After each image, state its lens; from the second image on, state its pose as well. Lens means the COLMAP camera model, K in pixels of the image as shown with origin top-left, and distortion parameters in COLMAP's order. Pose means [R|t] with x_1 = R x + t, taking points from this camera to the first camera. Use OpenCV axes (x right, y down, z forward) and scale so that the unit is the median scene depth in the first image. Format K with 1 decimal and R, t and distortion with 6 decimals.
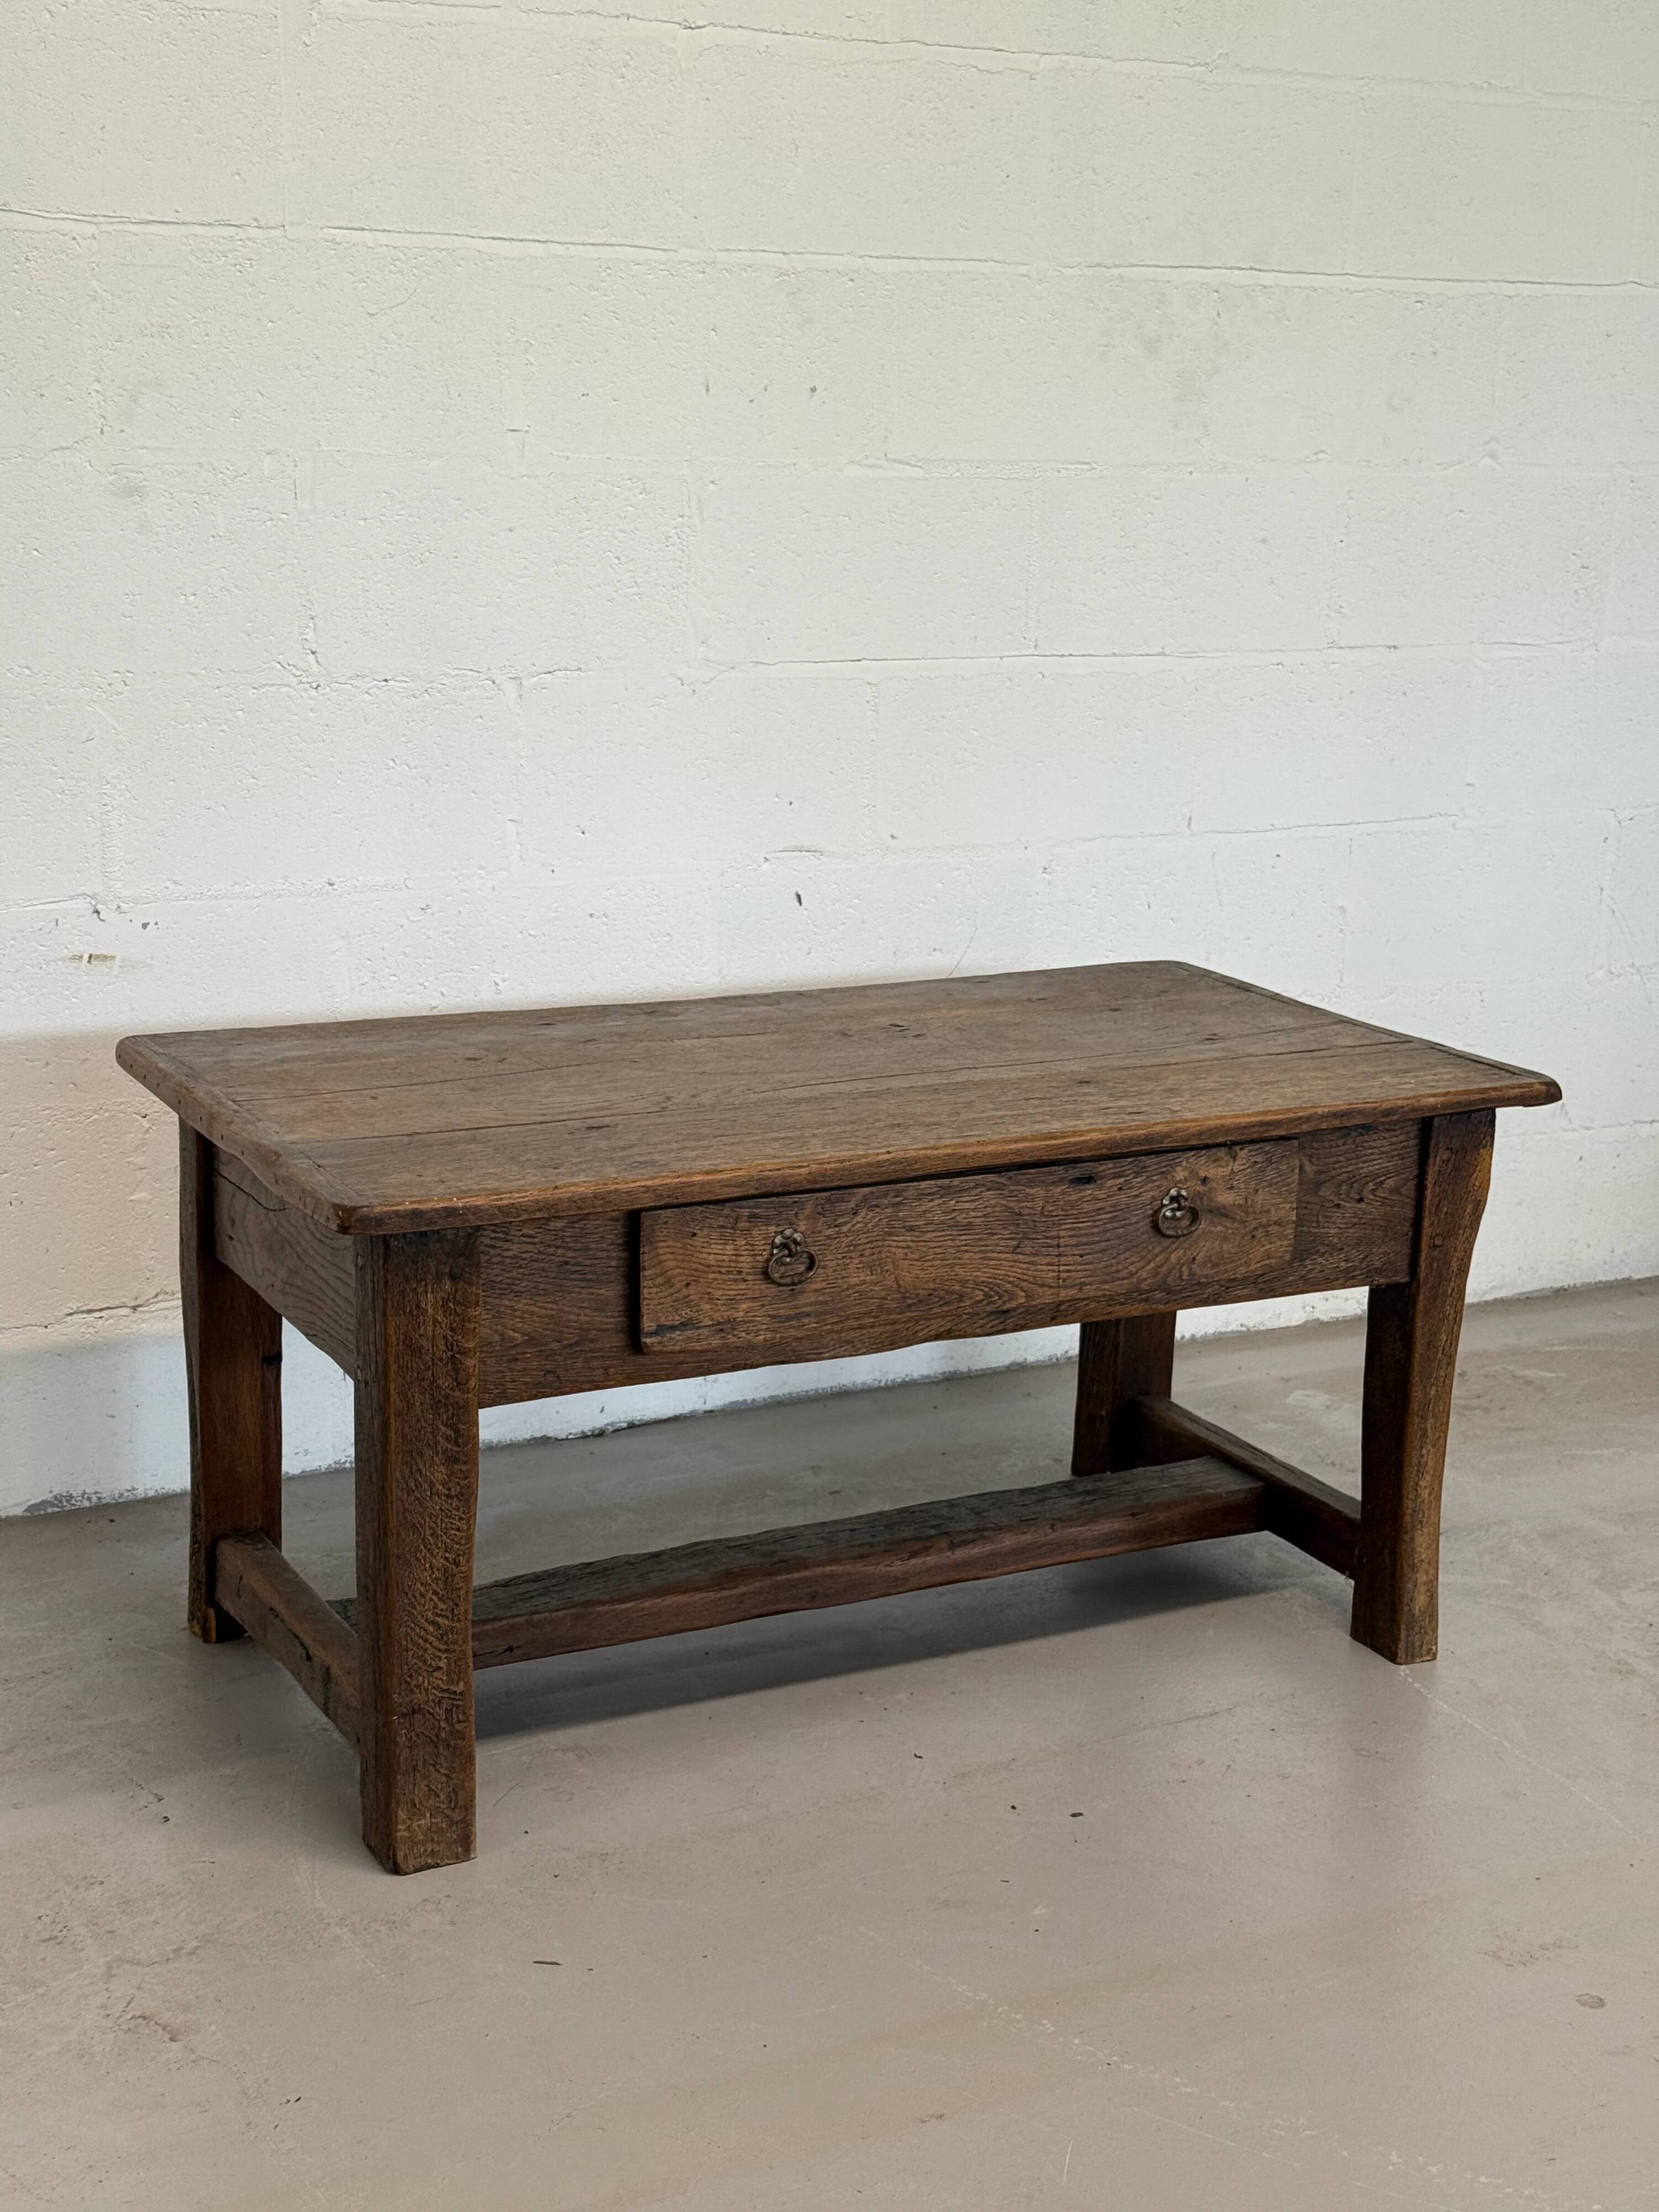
lens RADIAL K [[3114.9, 0, 852.2], [0, 3114.9, 1100.2], [0, 0, 1]] dist [0.124726, 0.000000]
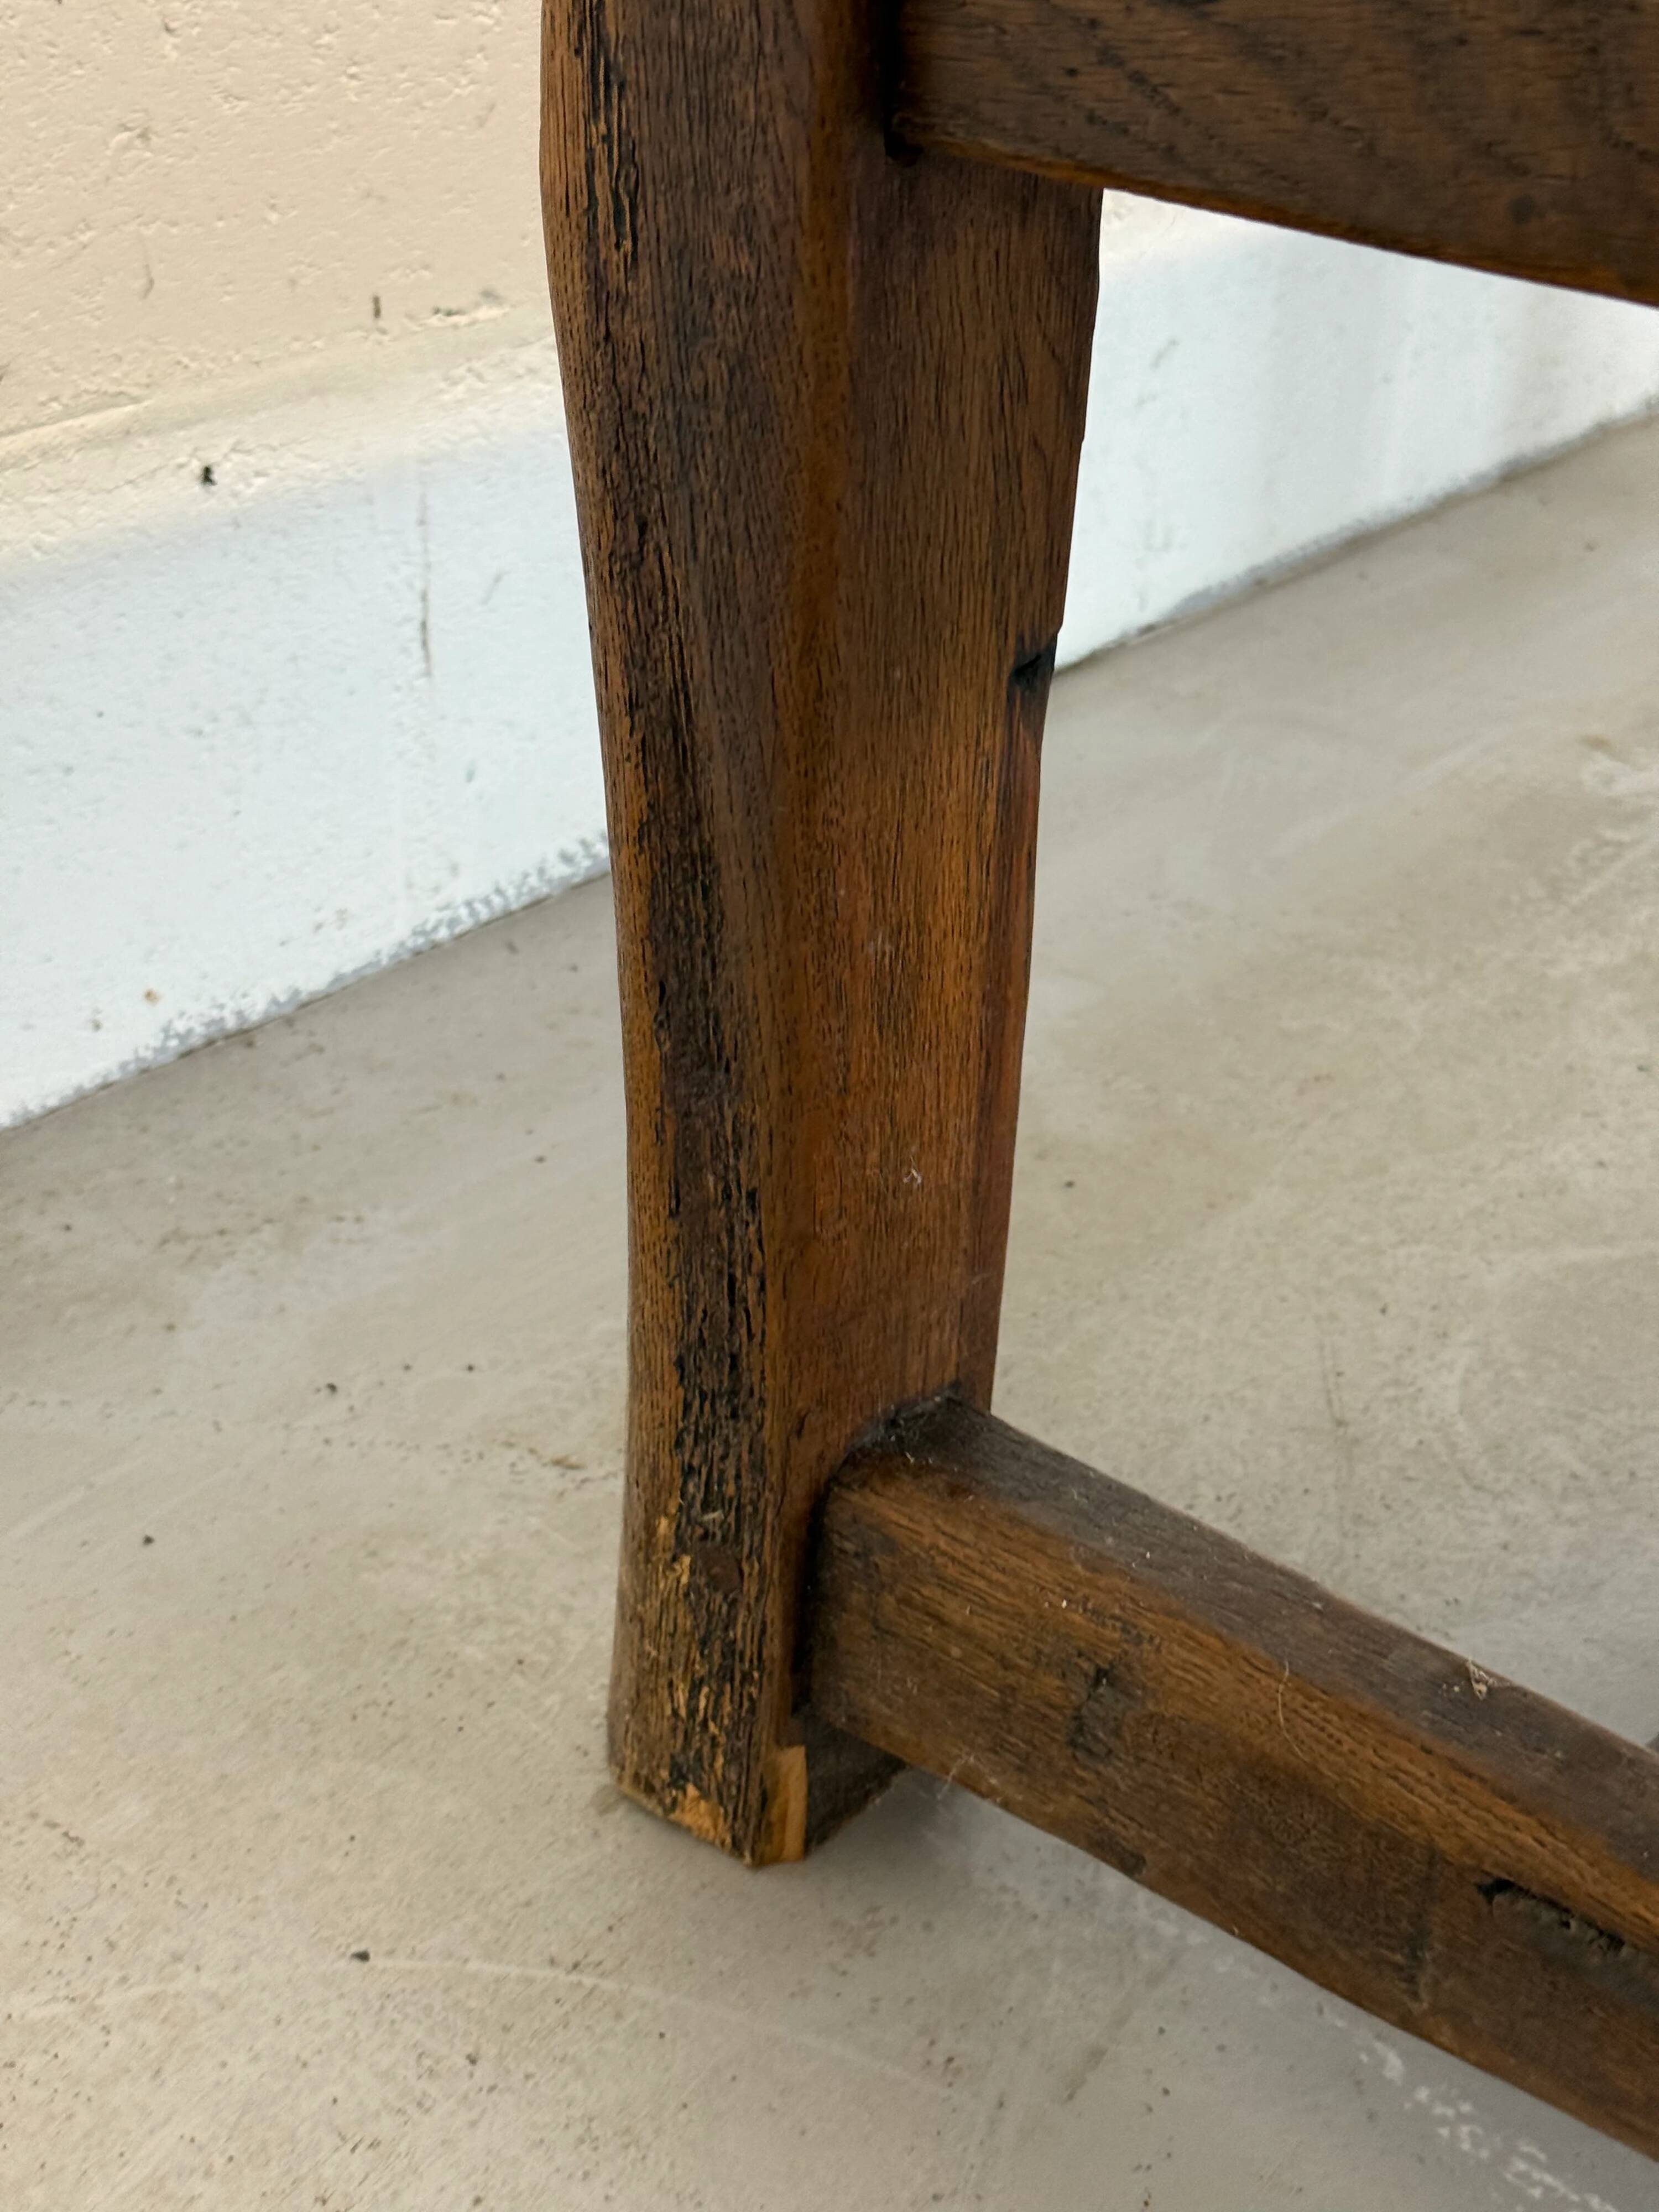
lens RADIAL K [[3114.9, 0, 838.3], [0, 3114.9, 1104.8], [0, 0, 1]] dist [0.124726, 0.000000]
pose [[0.930943, -0.172848, 0.321667, -0.272901], [0.074516, 0.952264, 0.296043, 0.048242], [-0.357482, -0.251629, 0.899383, 0.816843]]
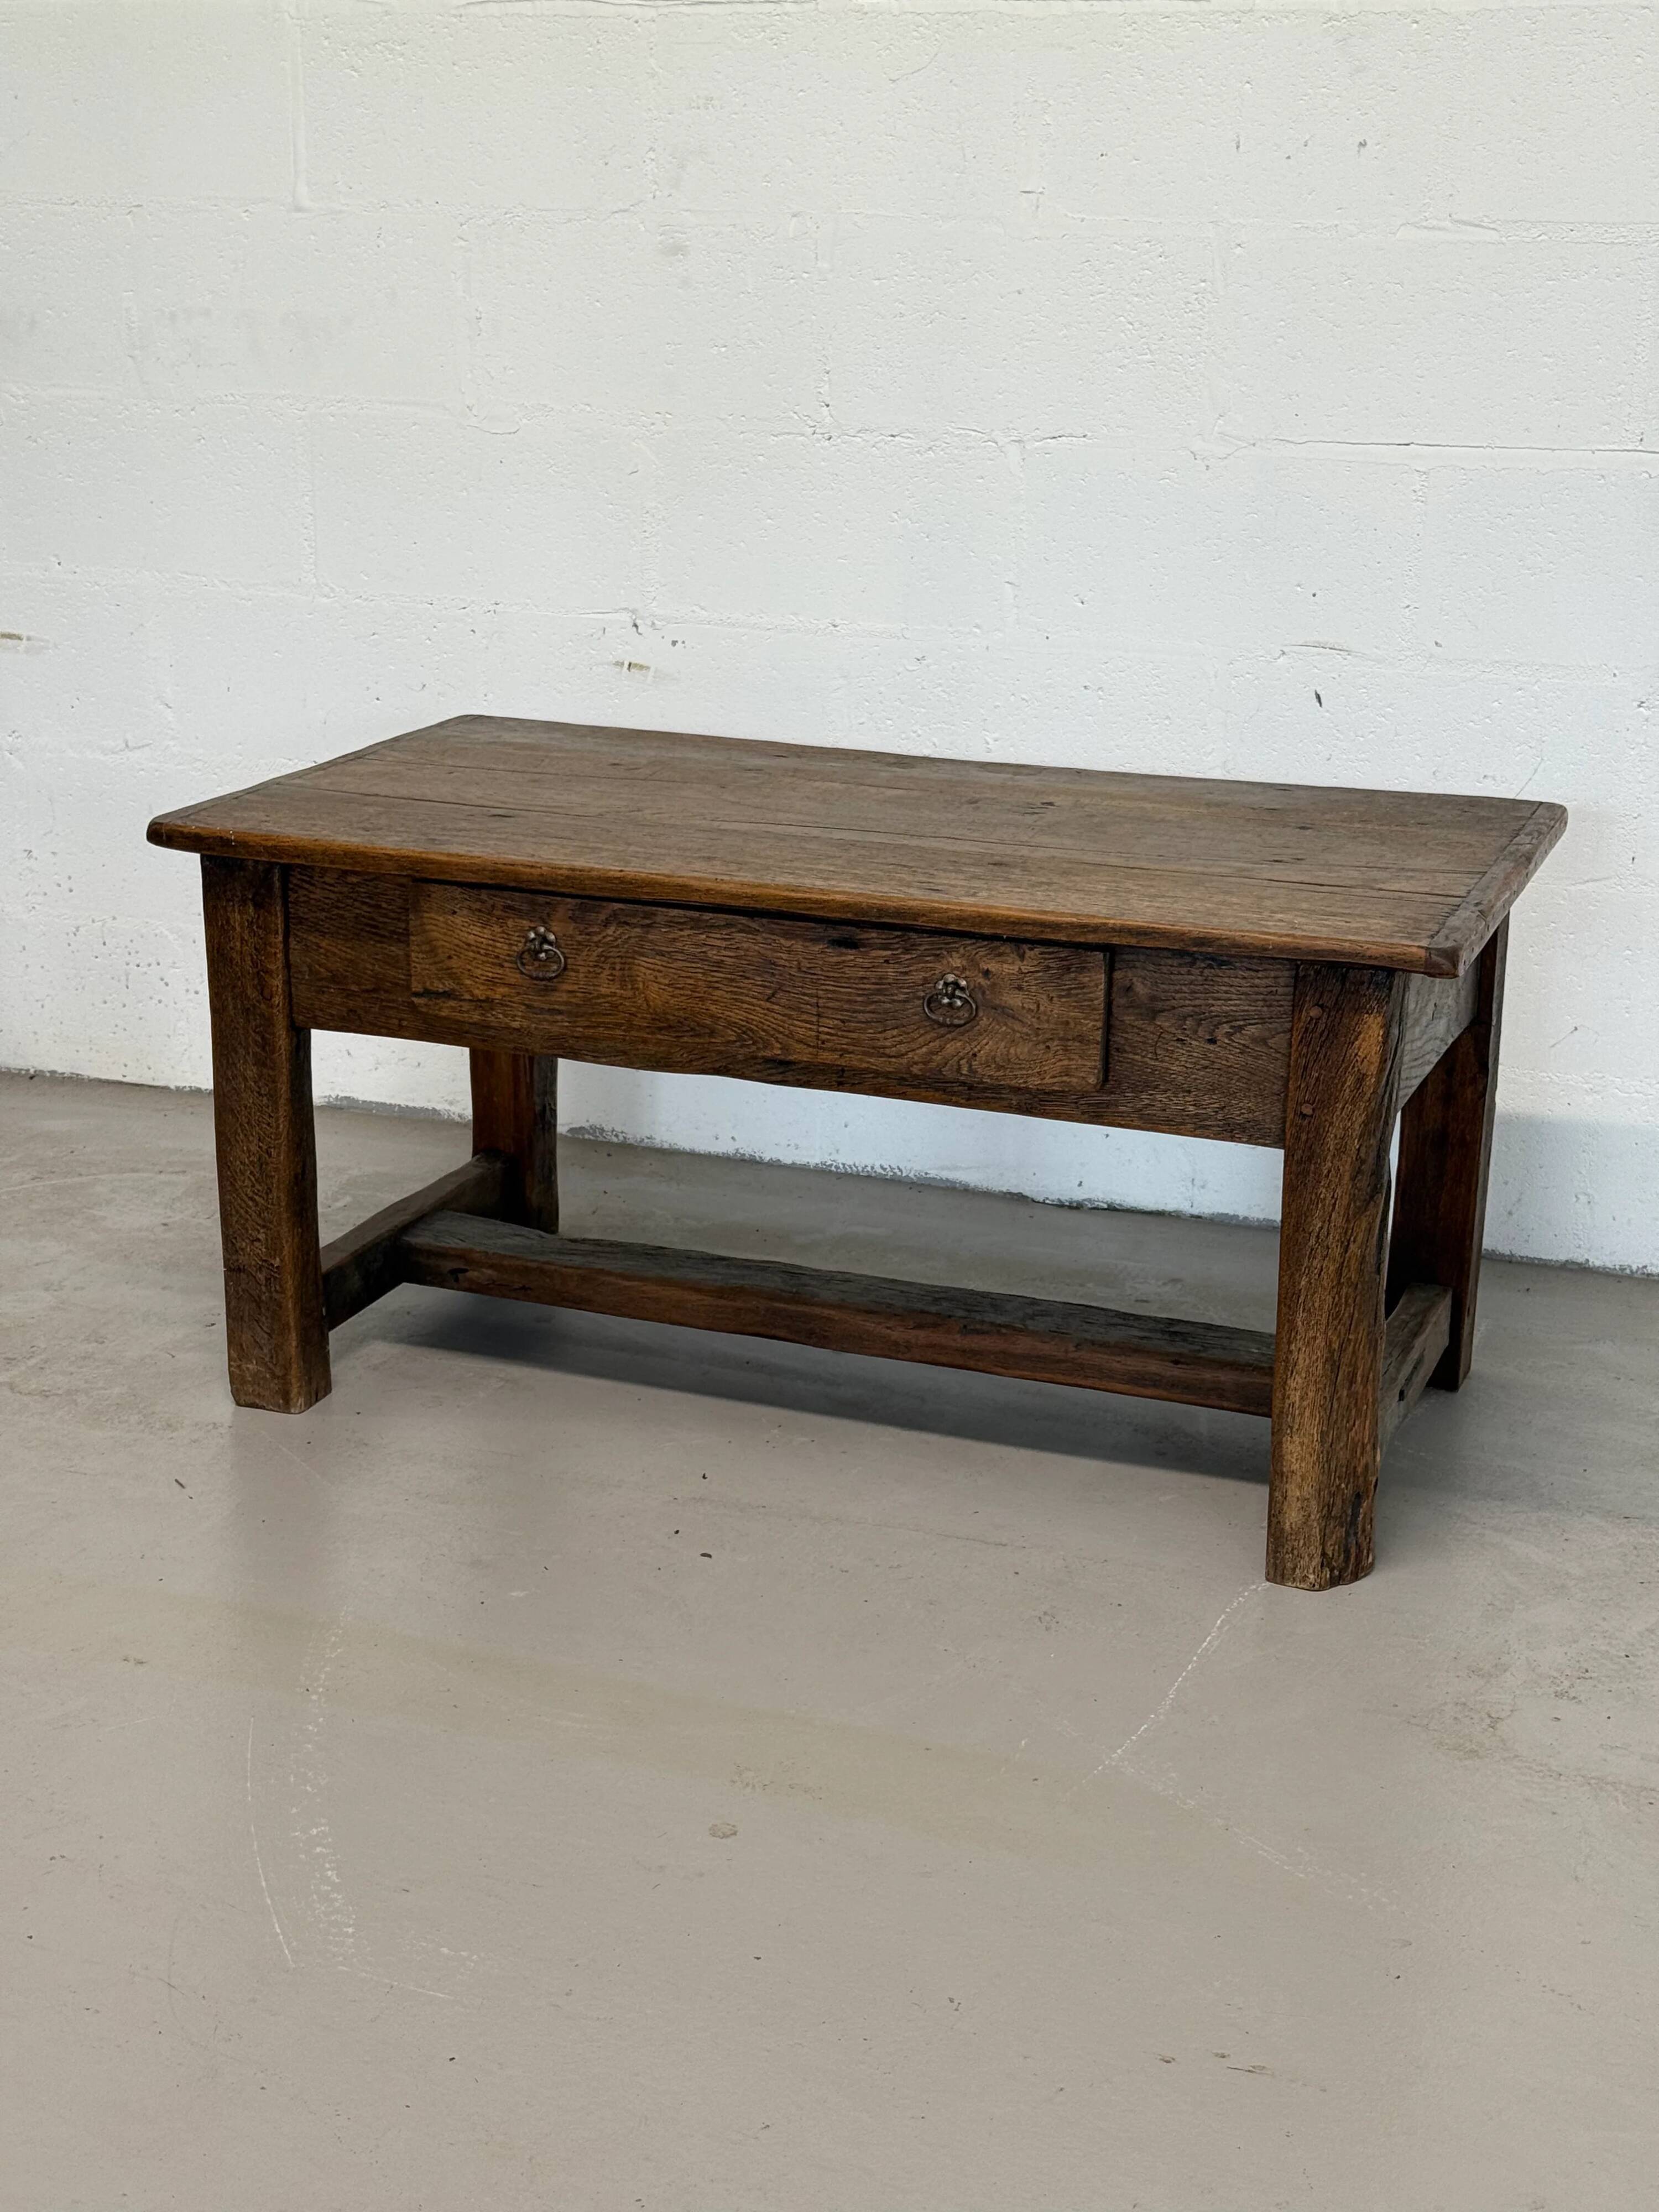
lens RADIAL K [[3114.9, 0, 811.8], [0, 3114.9, 1107.8], [0, 0, 1]] dist [0.124726, 0.000000]
pose [[0.653893, 0.198976, -0.729954, 0.735296], [-0.170280, 0.978749, 0.114258, -0.031561], [0.737176, 0.049584, 0.673879, 0.311889]]
